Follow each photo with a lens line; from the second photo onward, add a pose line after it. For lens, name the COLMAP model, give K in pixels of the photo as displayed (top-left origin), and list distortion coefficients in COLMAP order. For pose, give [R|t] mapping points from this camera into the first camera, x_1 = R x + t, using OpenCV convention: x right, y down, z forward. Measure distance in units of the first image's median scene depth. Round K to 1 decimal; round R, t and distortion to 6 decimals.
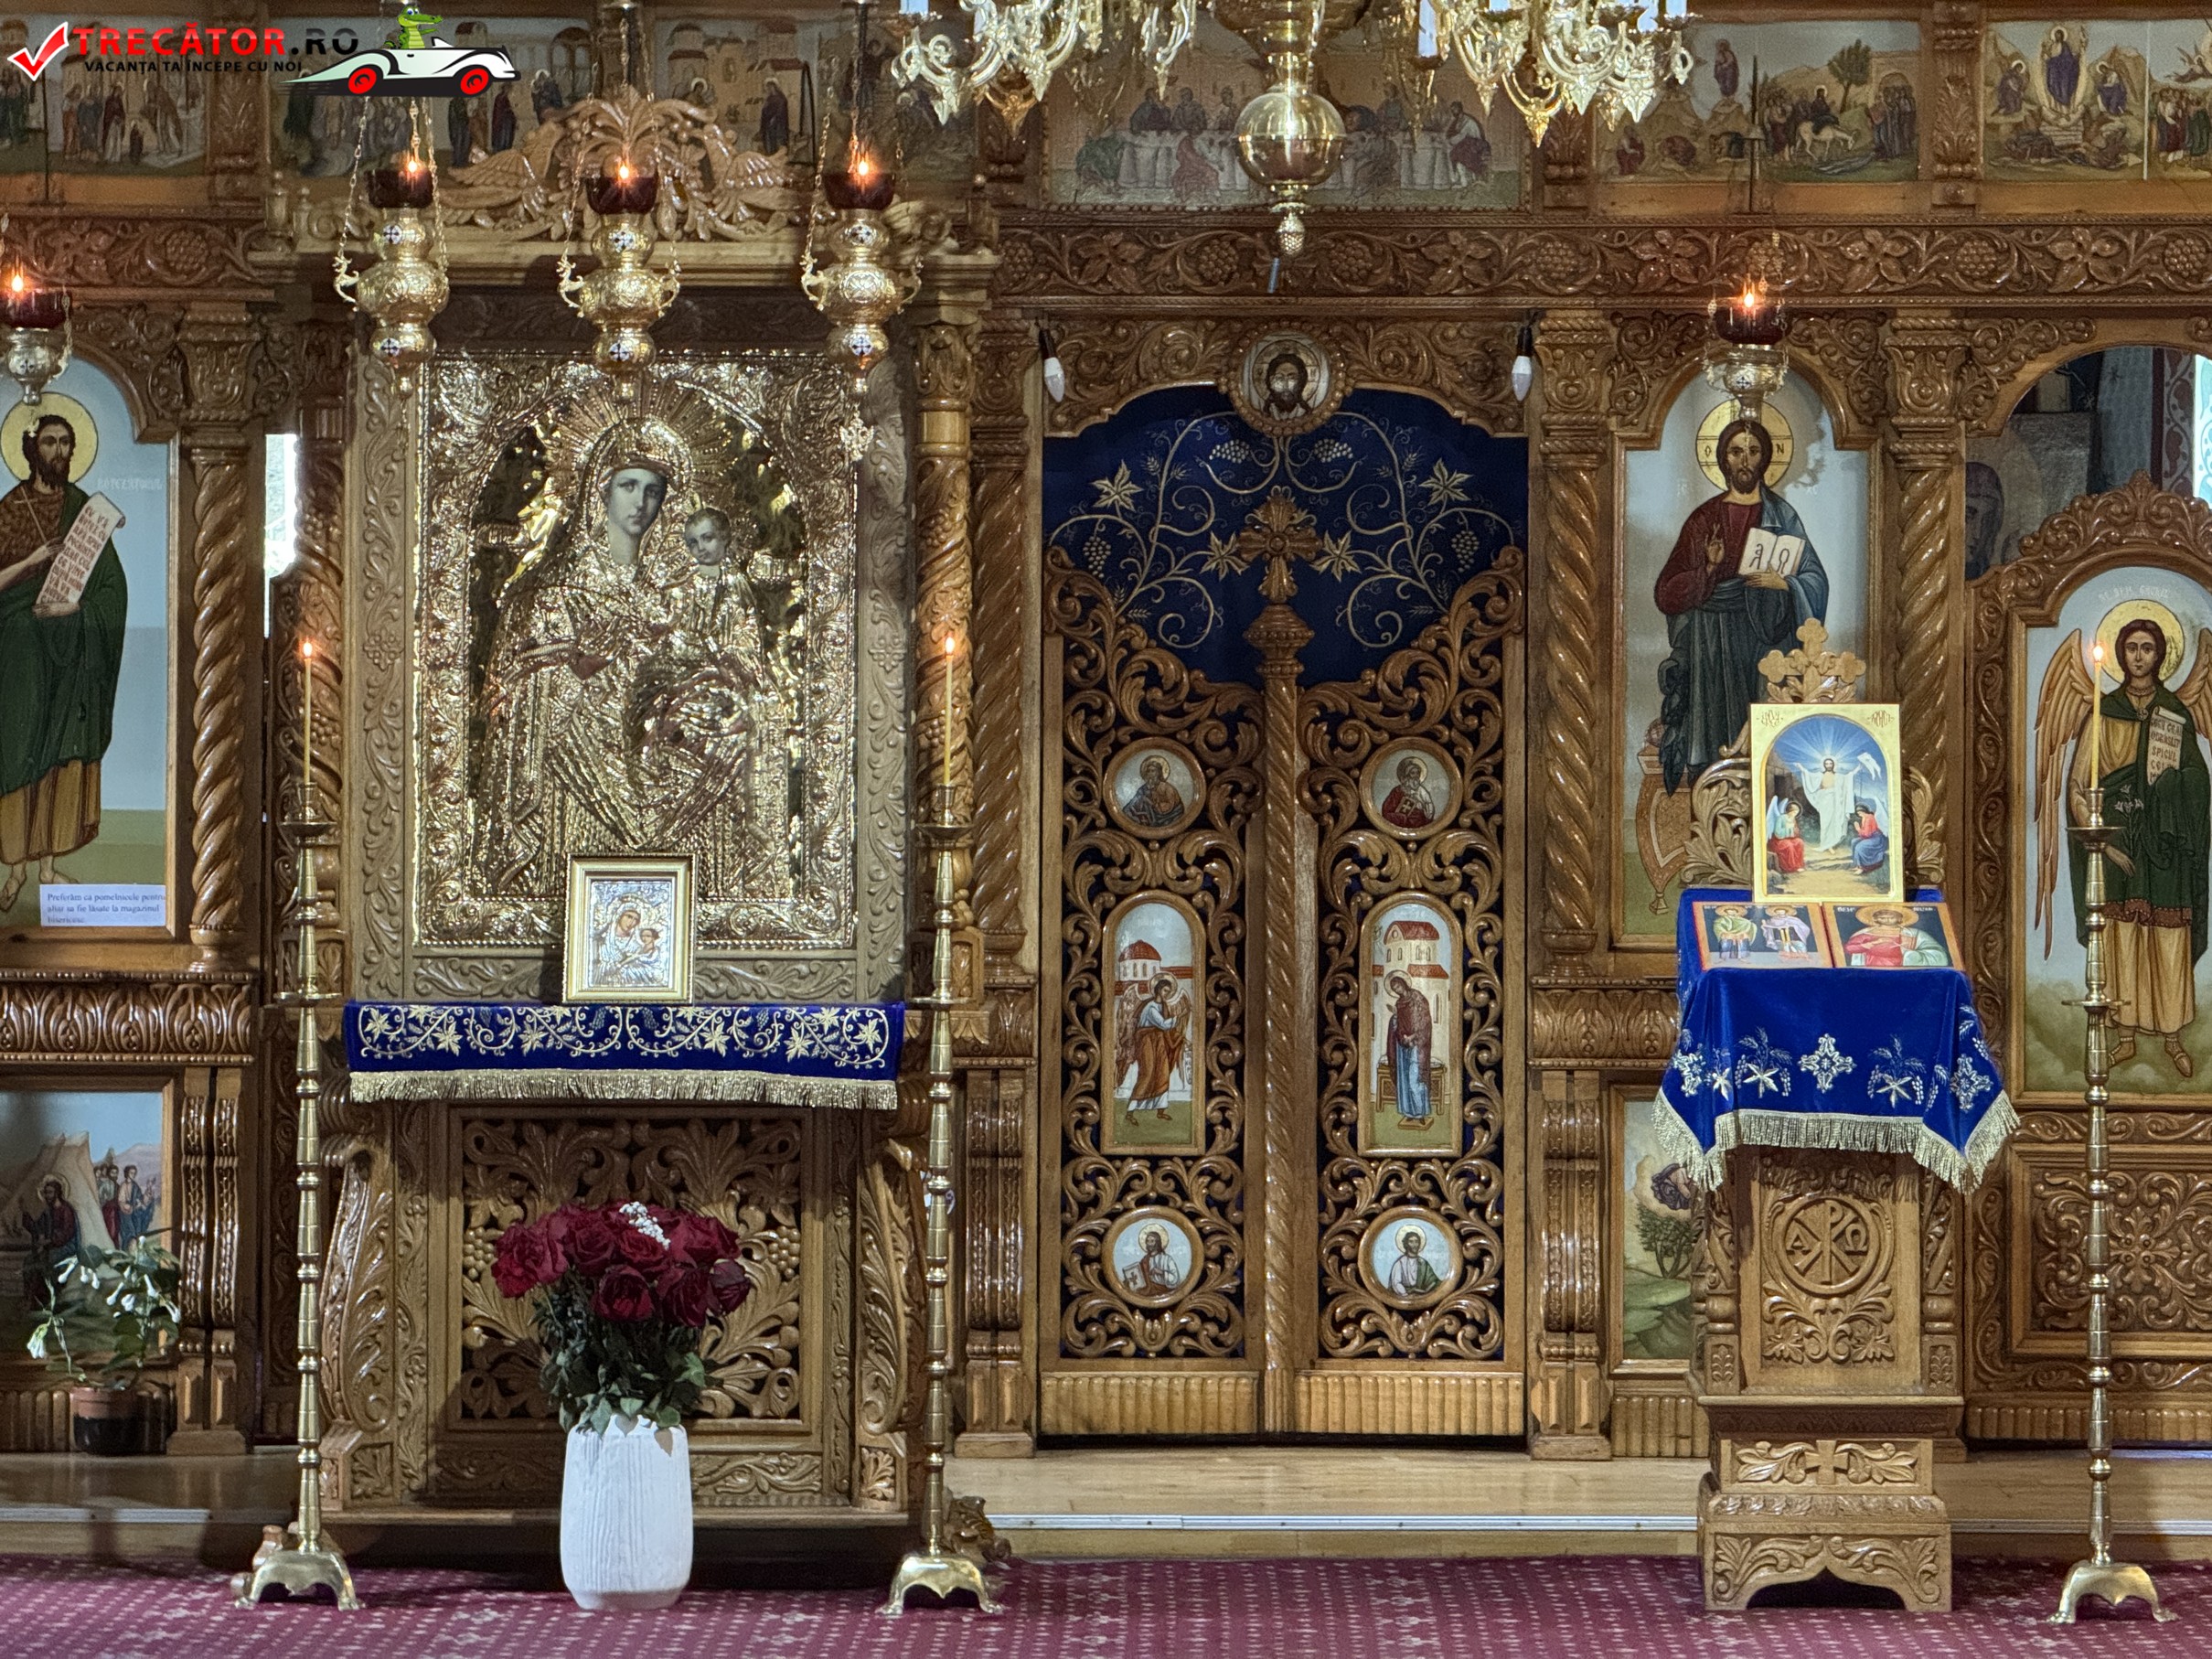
lens RADIAL K [[7744.8, 0, 1104.7], [0, 7744.8, 750.4], [0, 0, 1]] dist [0.190134, 1.970932]
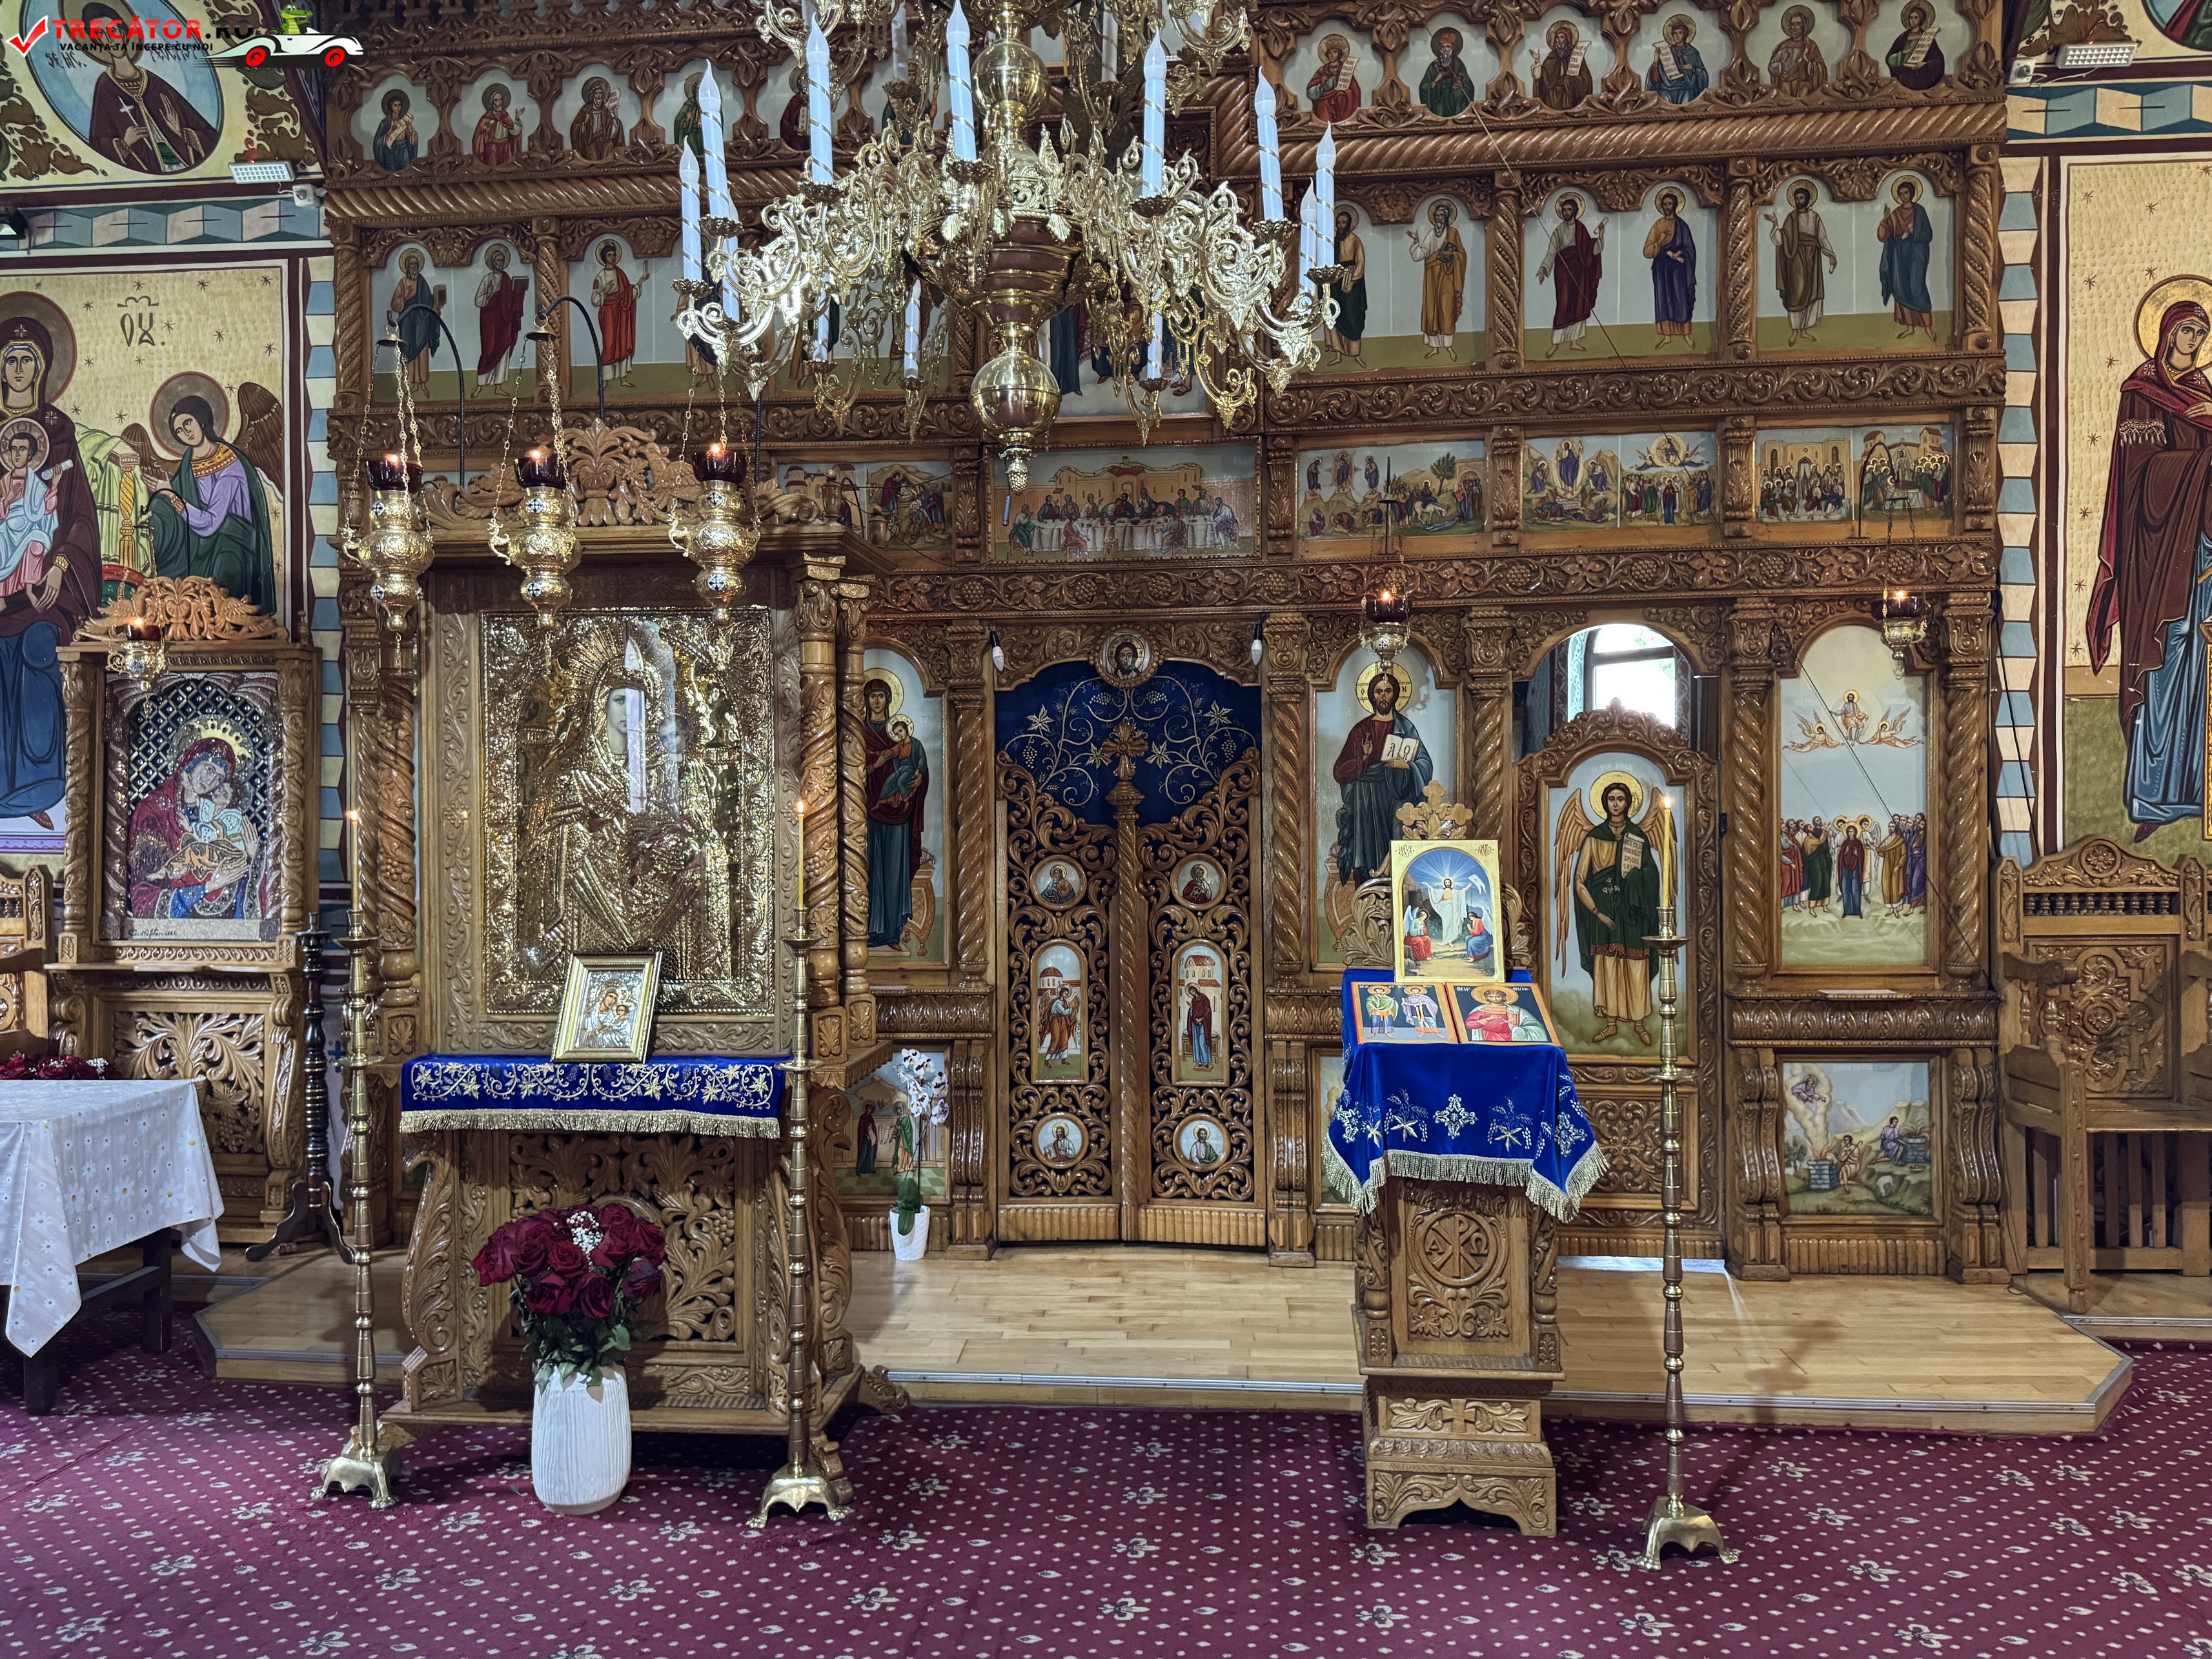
lens RADIAL K [[1532.4, 0, 1108.3], [0, 1532.4, 821.7], [0, 0, 1]] dist [0.121189, -0.140529]
pose [[0.995559, -0.011283, -0.093462, 0.052537], [0.011050, 0.999934, -0.003014, -0.008331], [0.093490, 0.001968, 0.995618, 0.646261]]
